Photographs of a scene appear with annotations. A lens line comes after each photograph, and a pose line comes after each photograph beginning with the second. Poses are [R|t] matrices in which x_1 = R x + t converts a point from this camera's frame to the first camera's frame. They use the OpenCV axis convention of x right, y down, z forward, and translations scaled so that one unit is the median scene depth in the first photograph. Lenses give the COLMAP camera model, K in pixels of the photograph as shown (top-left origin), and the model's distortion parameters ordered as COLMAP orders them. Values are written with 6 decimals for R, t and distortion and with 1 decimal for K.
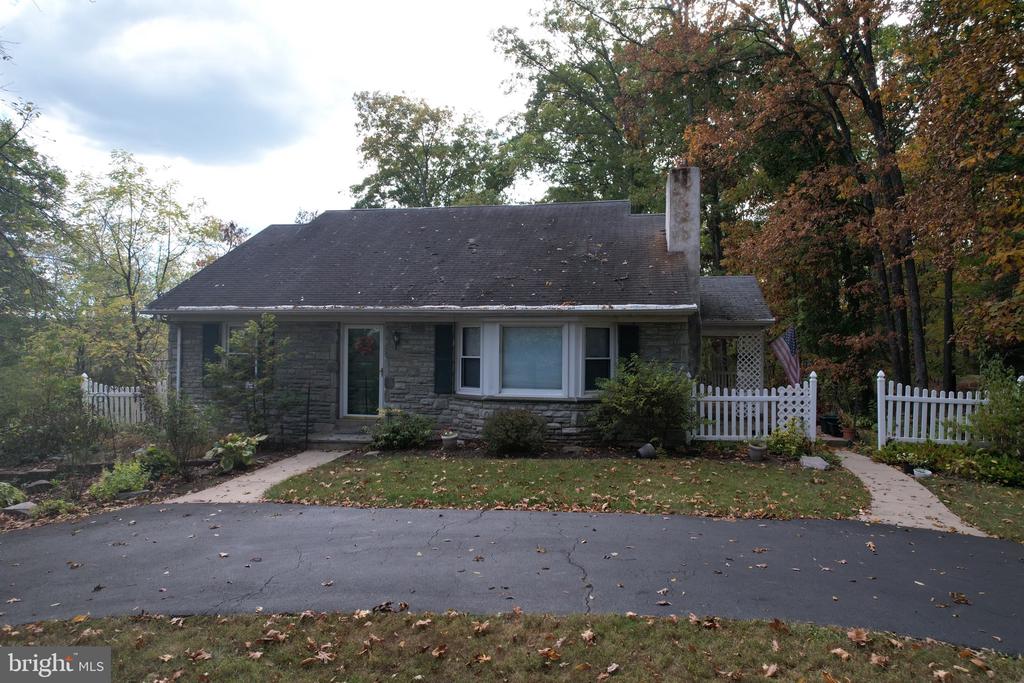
lens RADIAL K [[657.3, 0, 508.4], [0, 657.3, 342.0], [0, 0, 1]] dist [-0.074315, 0.066476]
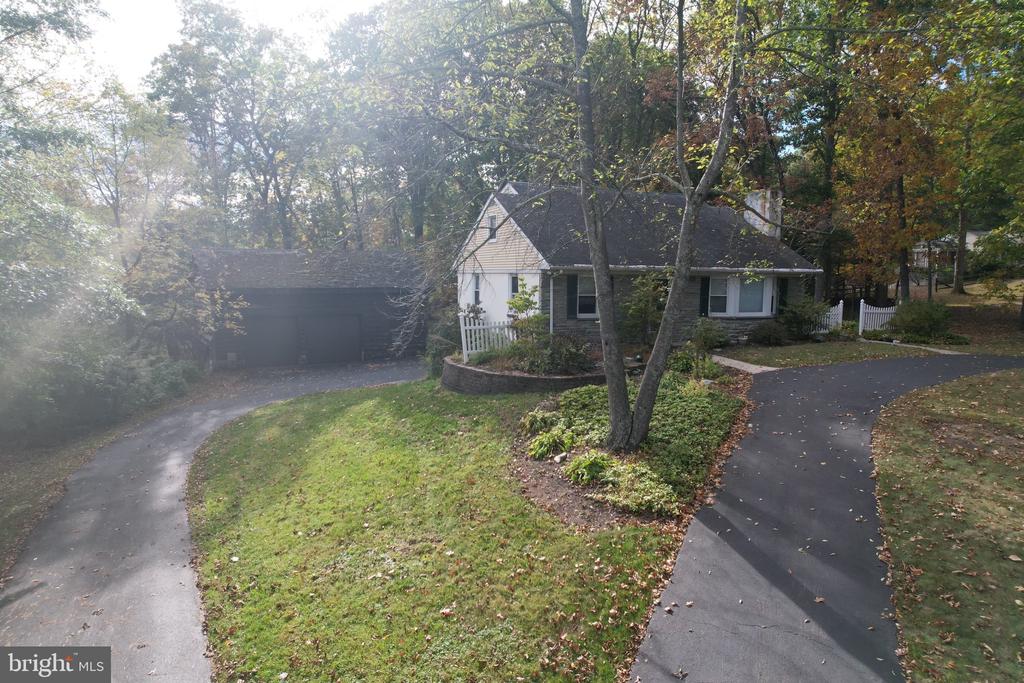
lens RADIAL K [[657.3, 0, 510.6], [0, 657.3, 343.2], [0, 0, 1]] dist [-0.074315, 0.066476]
pose [[0.834165, -0.060688, 0.548165, -1.495007], [-0.010543, 0.991991, 0.125868, -0.065369], [-0.551414, -0.110774, 0.826844, -0.172235]]
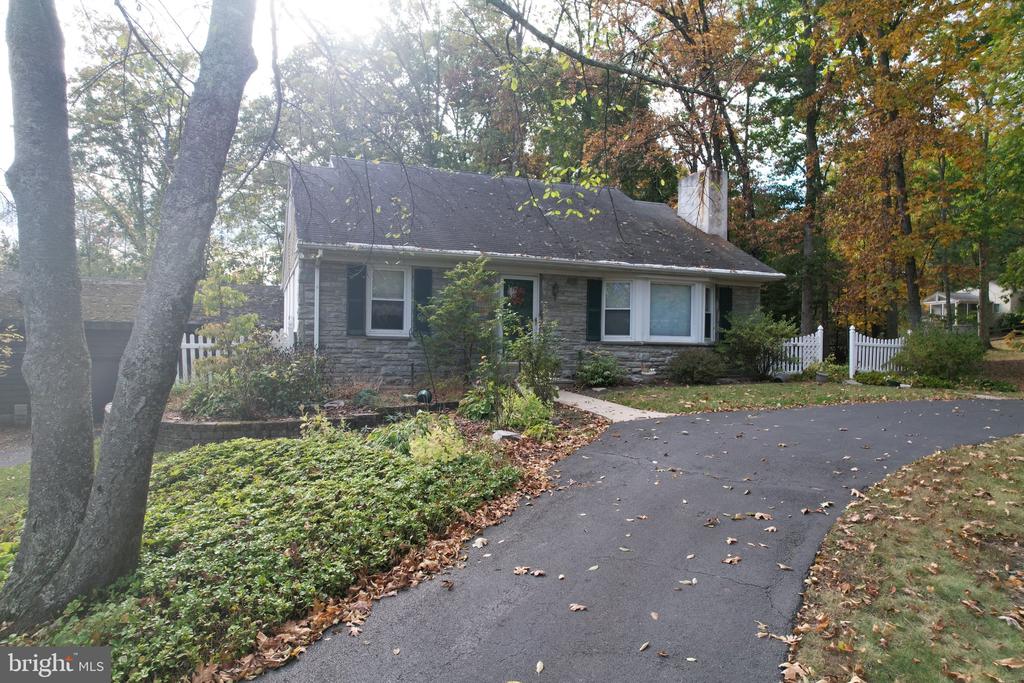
lens RADIAL K [[657.3, 0, 510.3], [0, 657.3, 338.7], [0, 0, 1]] dist [-0.074315, 0.066476]
pose [[0.846605, 0.008706, 0.532150, -0.813663], [-0.015795, 0.999837, 0.008771, 0.066975], [-0.531987, -0.015831, 0.846605, 0.127014]]
